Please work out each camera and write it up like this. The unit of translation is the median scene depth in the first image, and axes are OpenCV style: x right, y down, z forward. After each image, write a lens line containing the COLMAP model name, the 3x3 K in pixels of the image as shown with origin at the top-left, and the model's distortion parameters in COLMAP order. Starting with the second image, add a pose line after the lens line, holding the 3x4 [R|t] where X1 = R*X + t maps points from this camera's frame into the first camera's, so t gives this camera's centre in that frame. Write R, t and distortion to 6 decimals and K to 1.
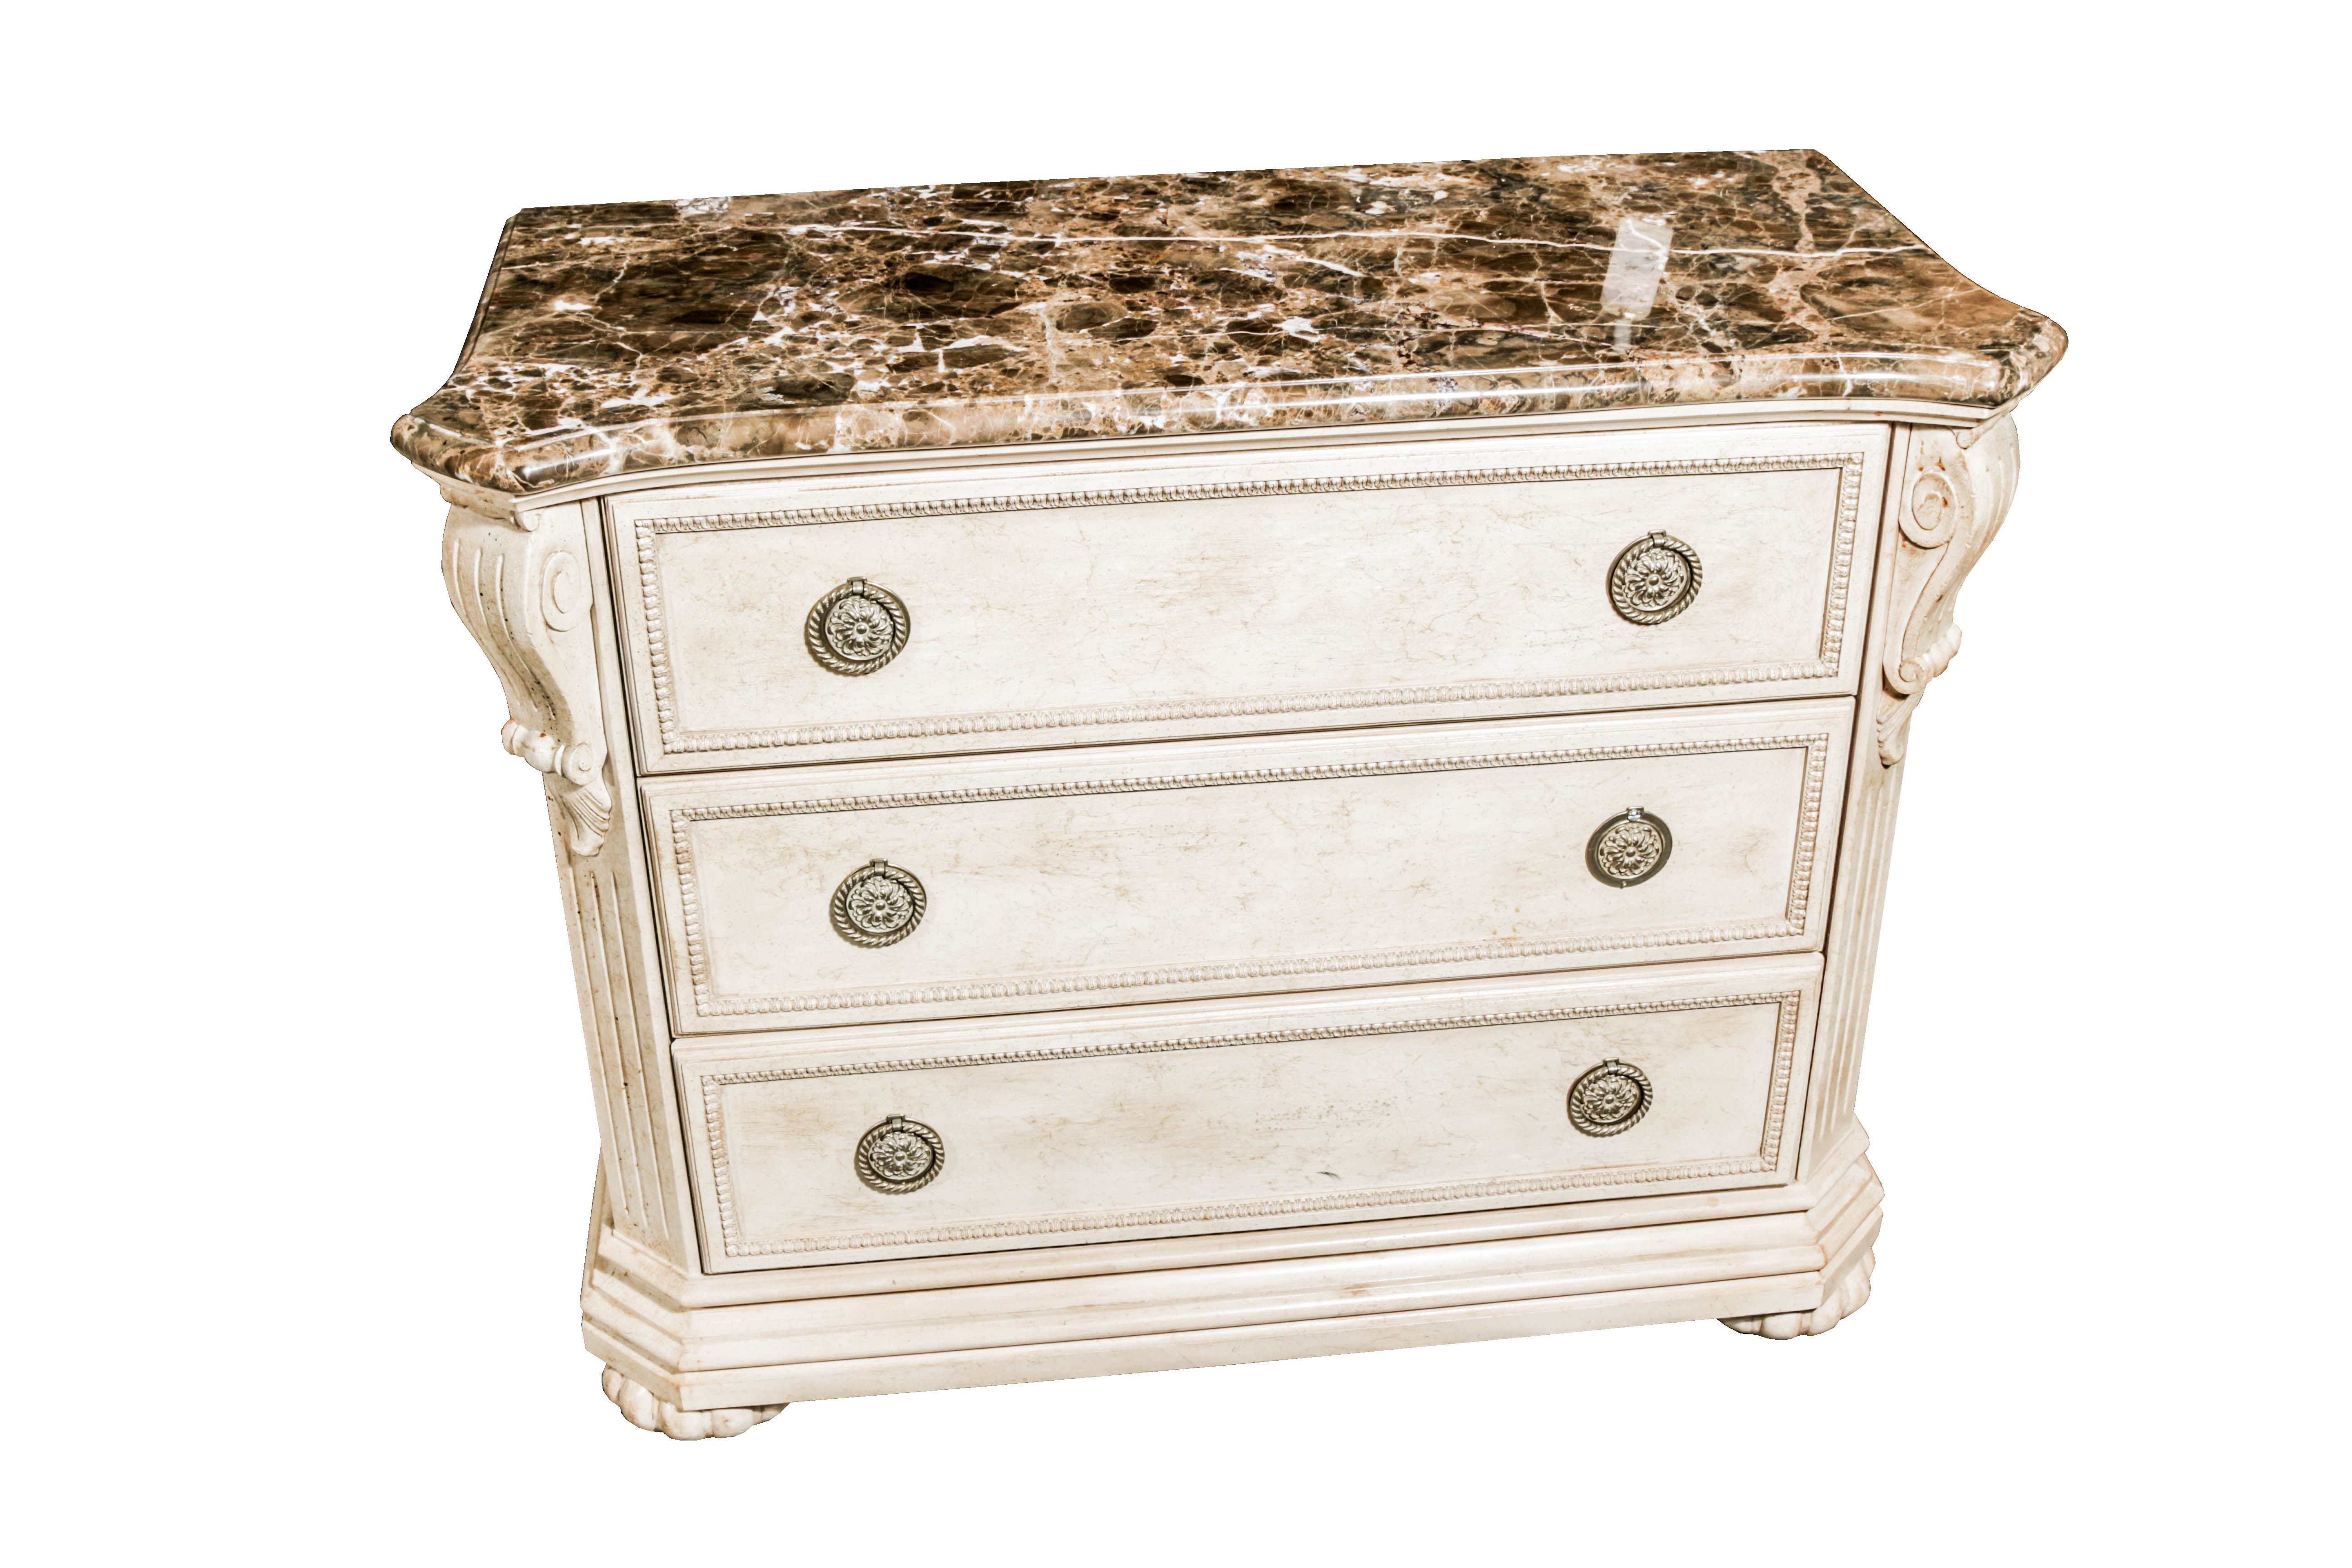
lens RADIAL K [[2574.8, 0, 1186.3], [0, 2574.8, 783.2], [0, 0, 1]] dist [-0.121159, 0.000000]
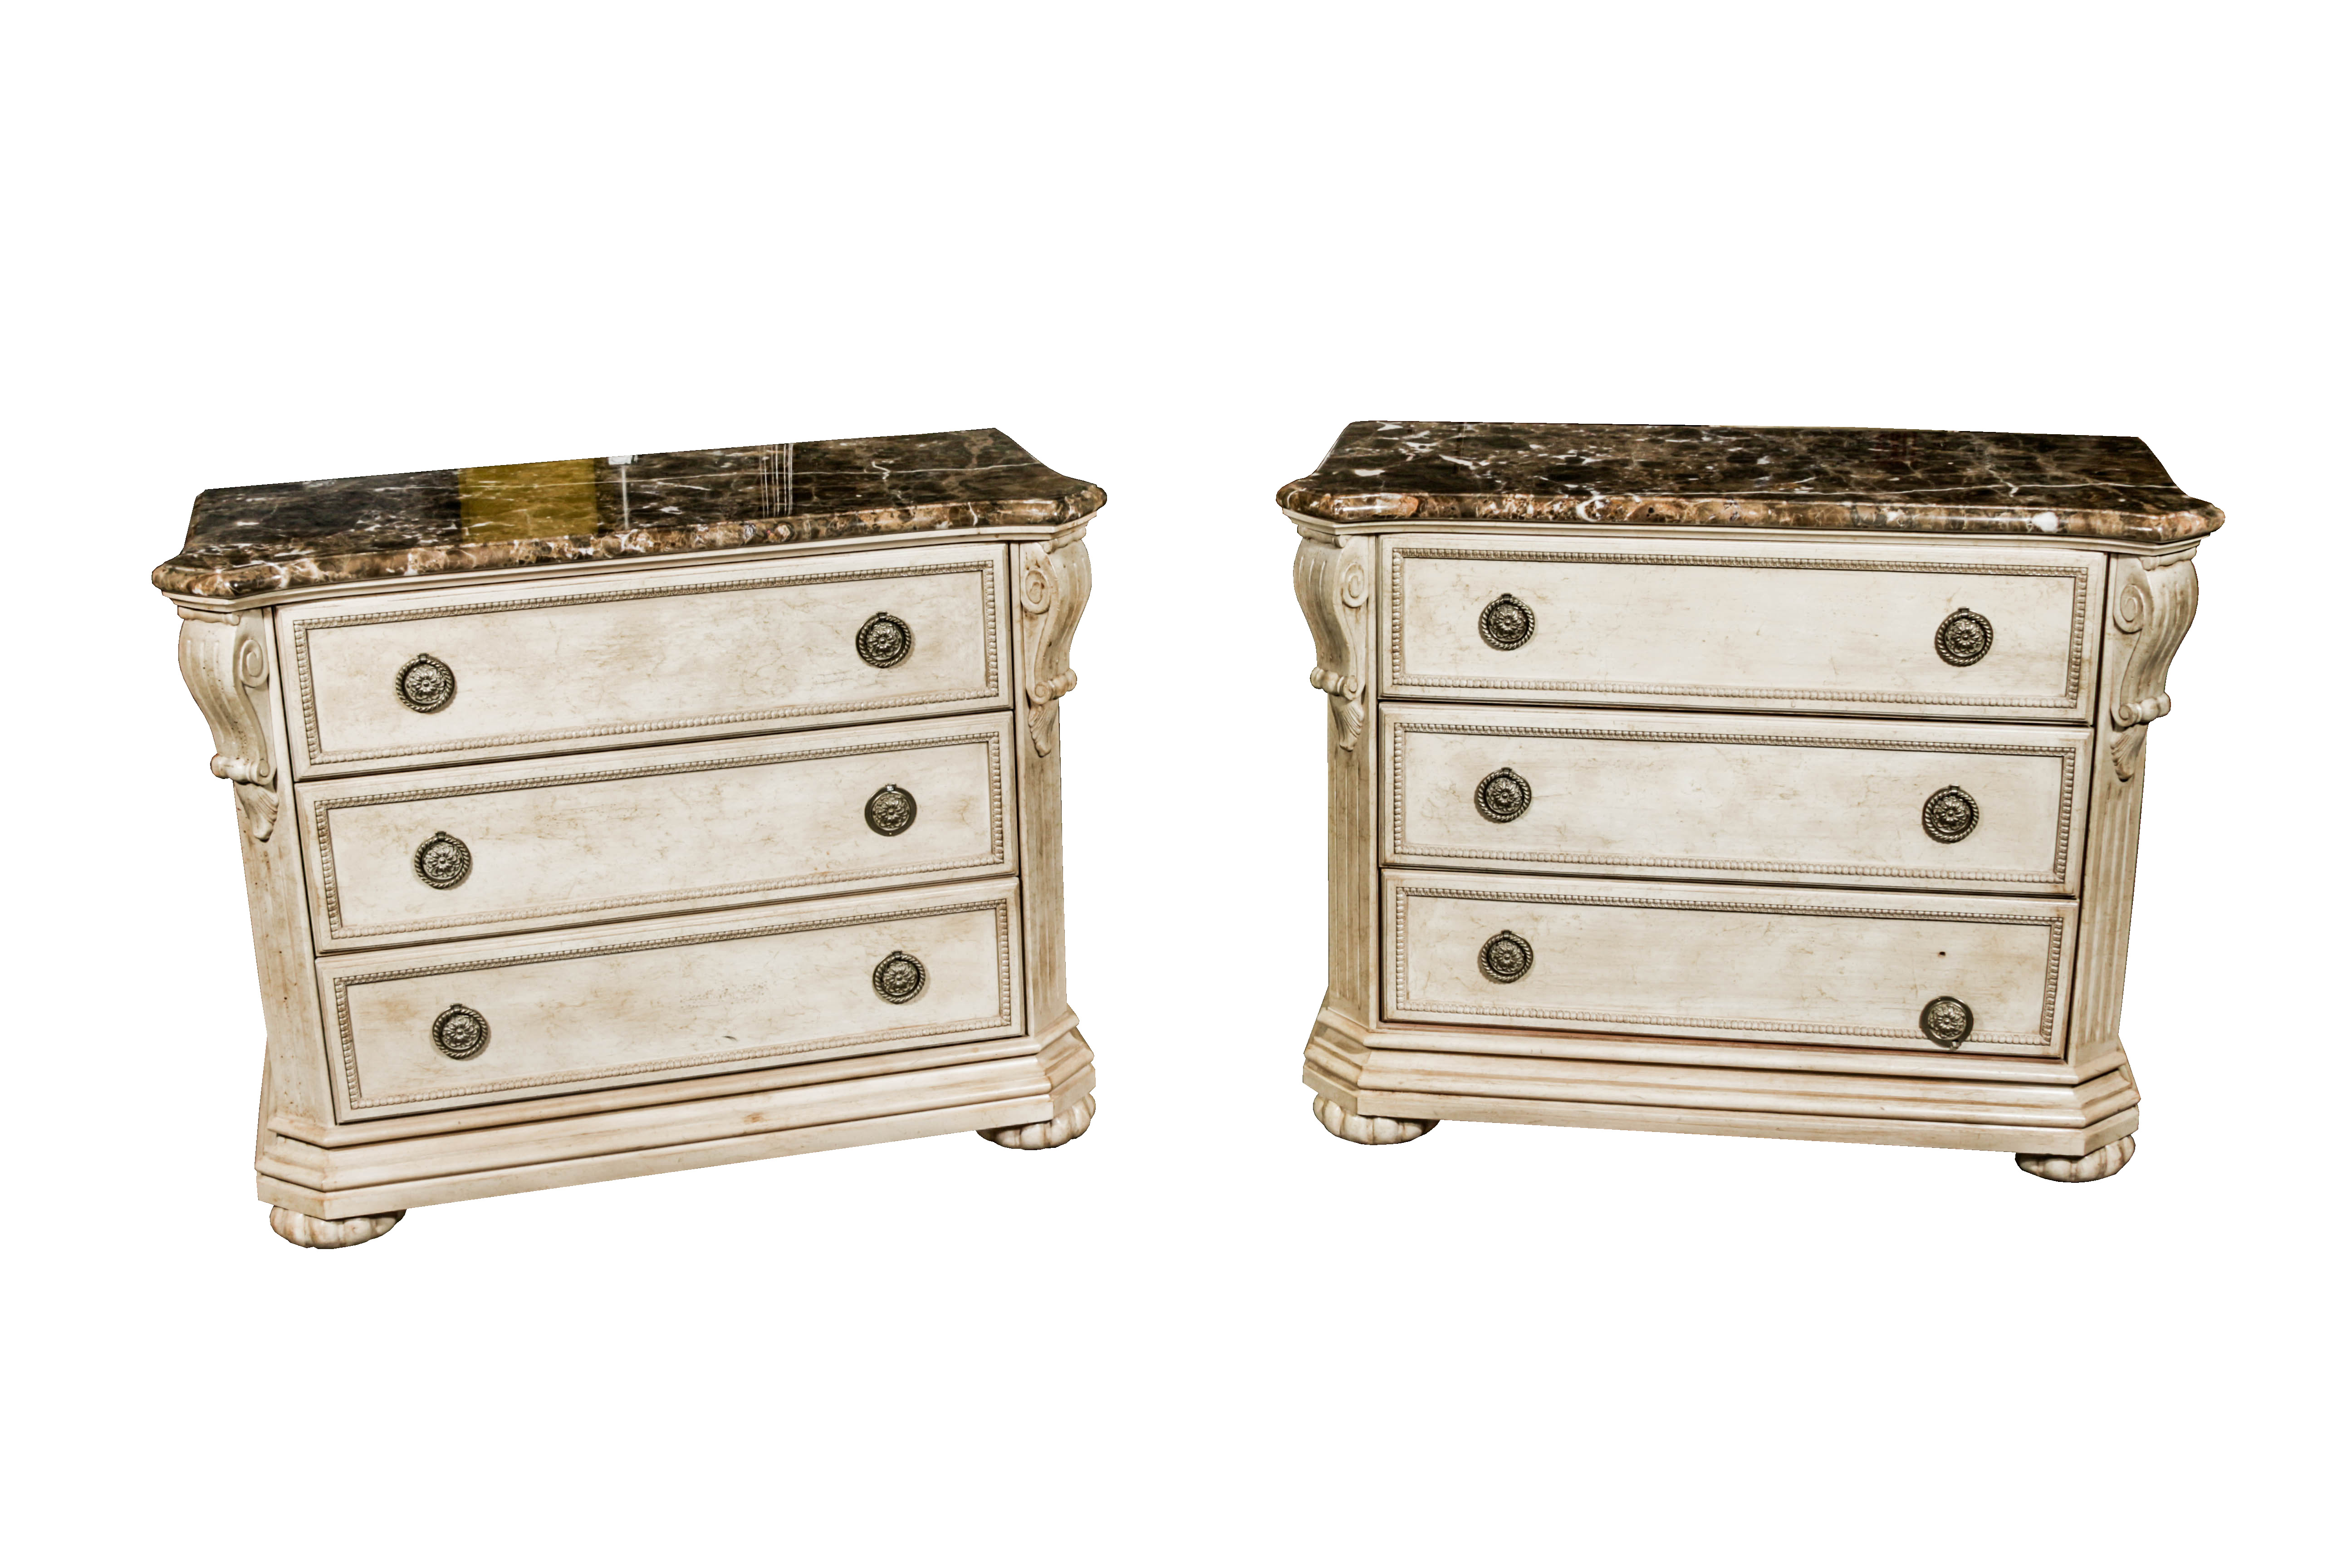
lens RADIAL K [[2574.8, 0, 1169.6], [0, 2574.8, 779.5], [0, 0, 1]] dist [-0.121159, 0.000000]
pose [[0.983899, -0.056397, 0.169592, 0.070563], [0.089873, 0.976331, -0.196725, 0.374049], [-0.154483, 0.208799, 0.965680, -0.706921]]
